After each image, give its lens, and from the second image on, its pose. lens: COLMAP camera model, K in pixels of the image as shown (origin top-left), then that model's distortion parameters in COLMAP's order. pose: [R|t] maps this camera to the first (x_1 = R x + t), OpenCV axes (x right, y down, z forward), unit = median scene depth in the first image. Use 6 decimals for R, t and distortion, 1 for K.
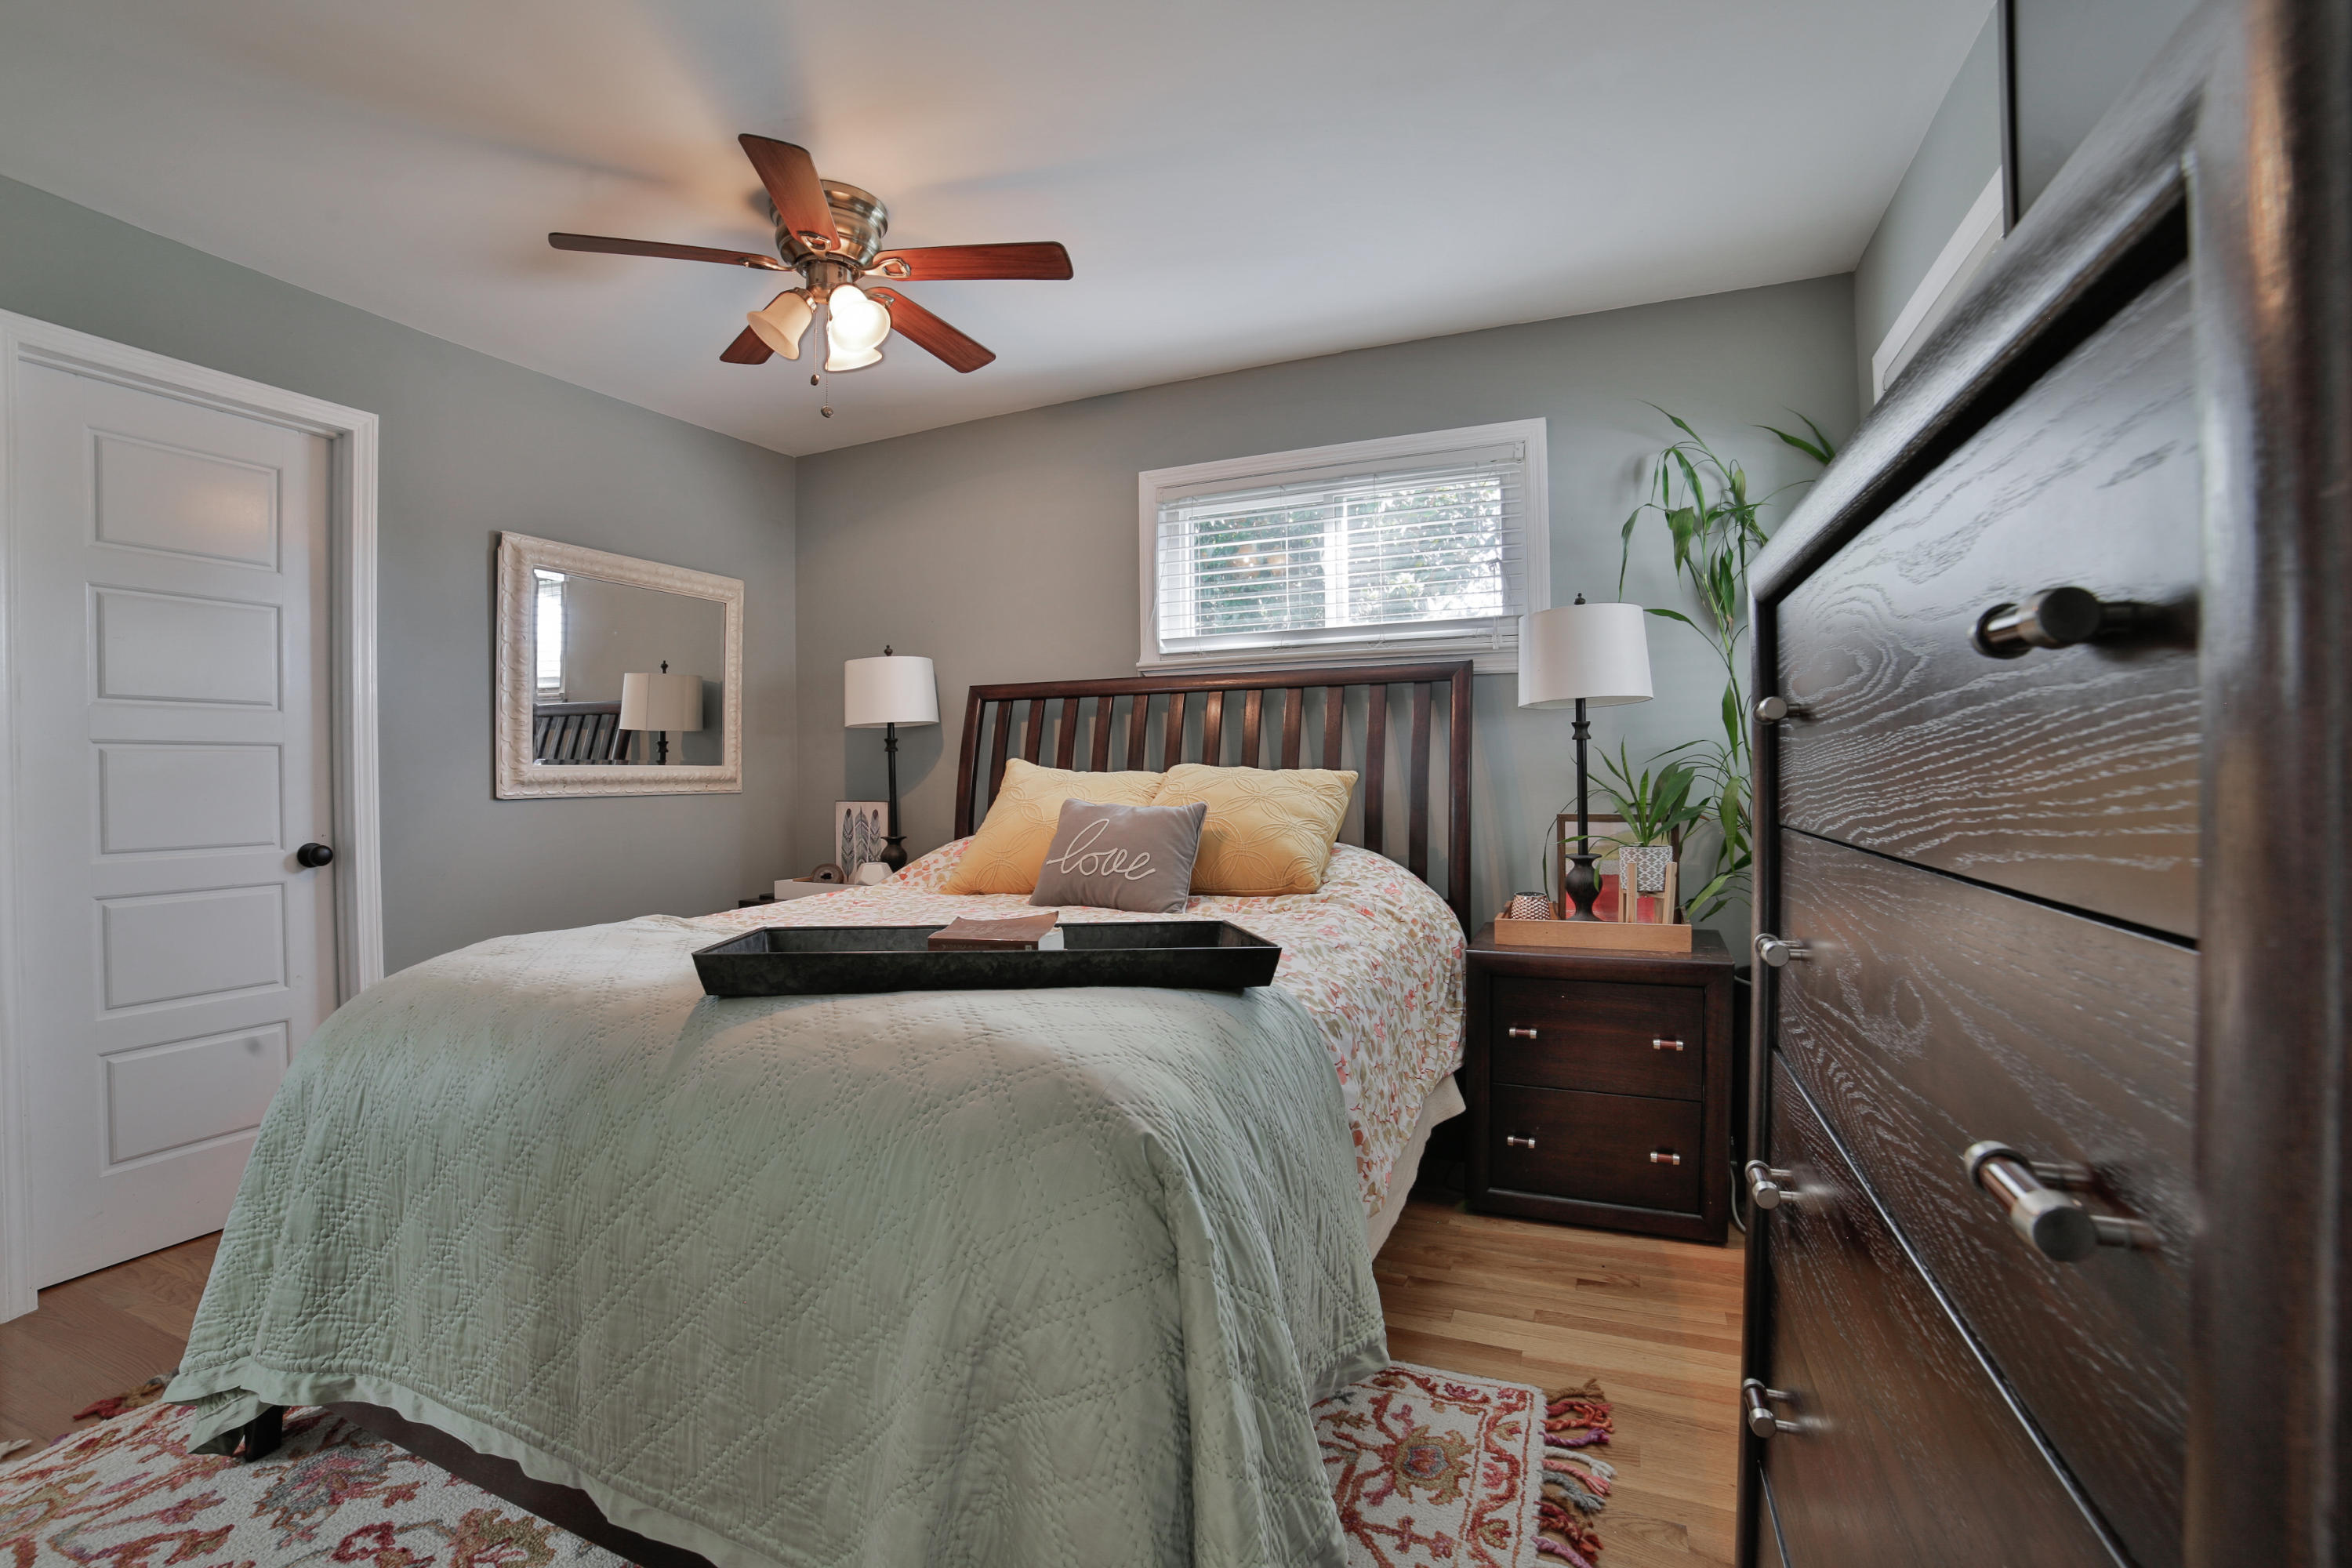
lens RADIAL K [[1018.1, 0, 1162.6], [0, 1018.1, 785.2], [0, 0, 1]] dist [-0.101339, 0.033004]
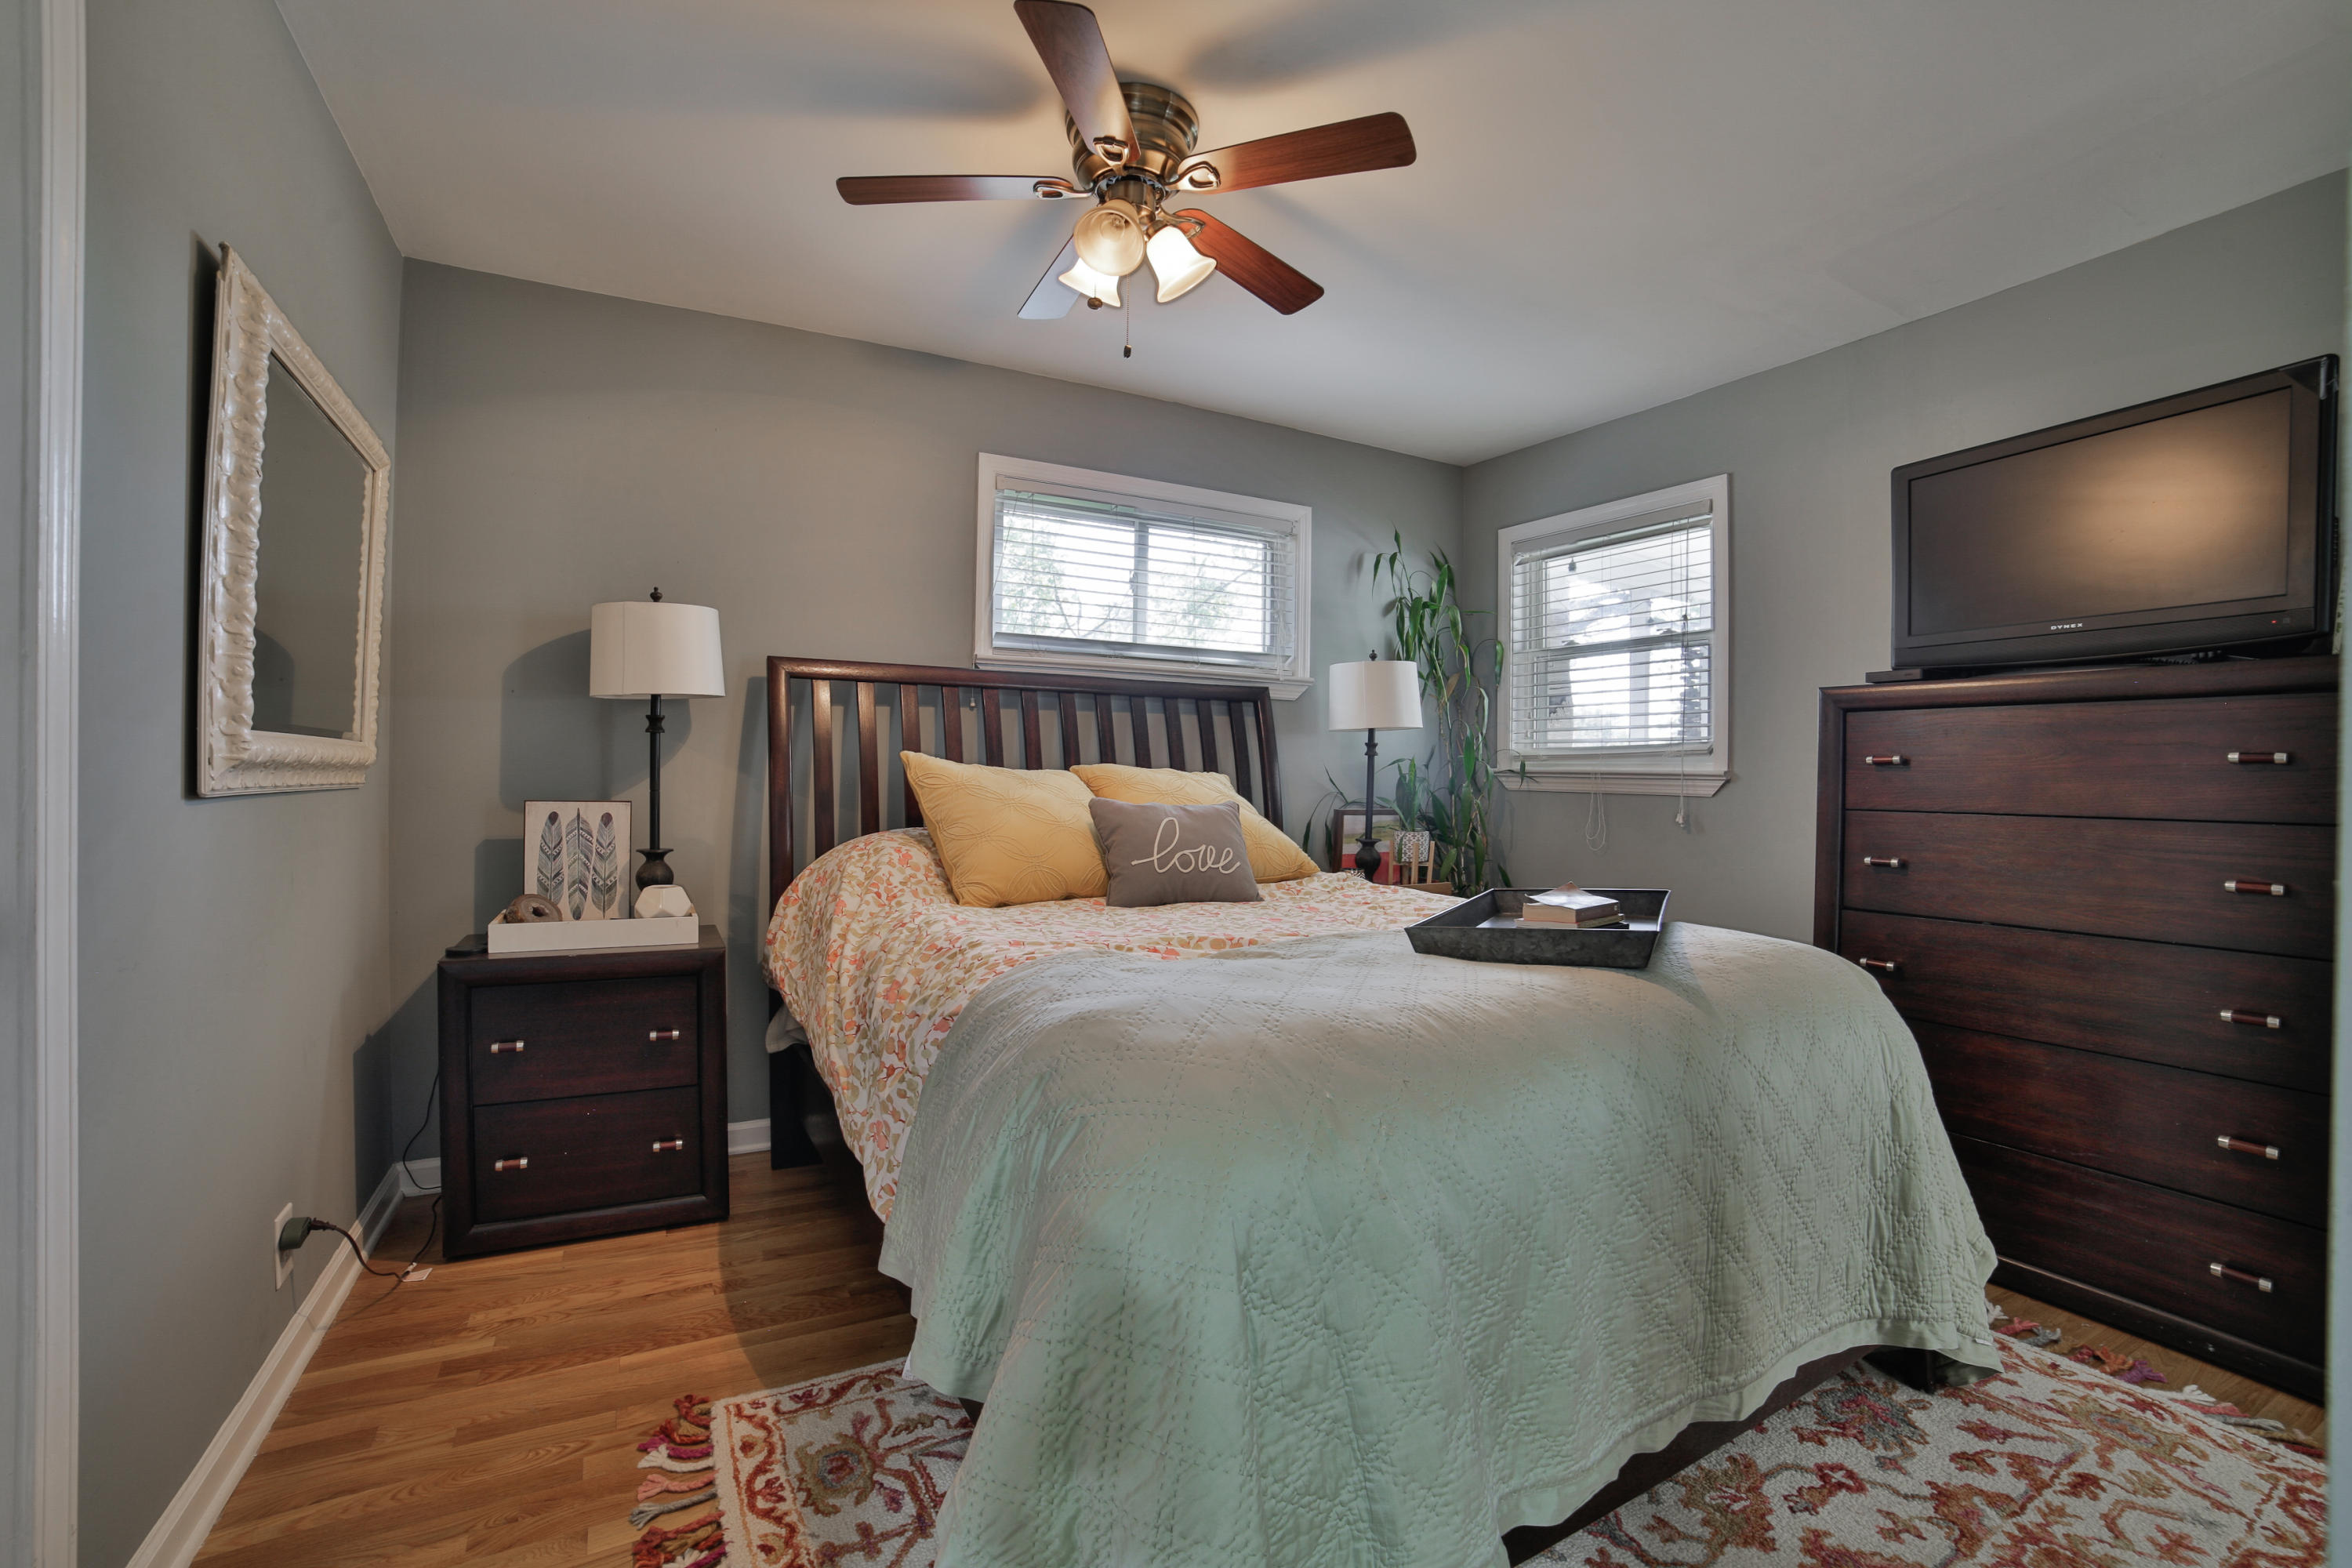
lens RADIAL K [[1018.1, 0, 1162.6], [0, 1018.1, 785.2], [0, 0, 1]] dist [-0.101339, 0.033004]
pose [[0.607803, 0.011550, 0.794004, -0.721353], [-0.011178, 0.999920, -0.005988, 0.005531], [-0.794009, -0.005236, 0.607884, 0.315293]]
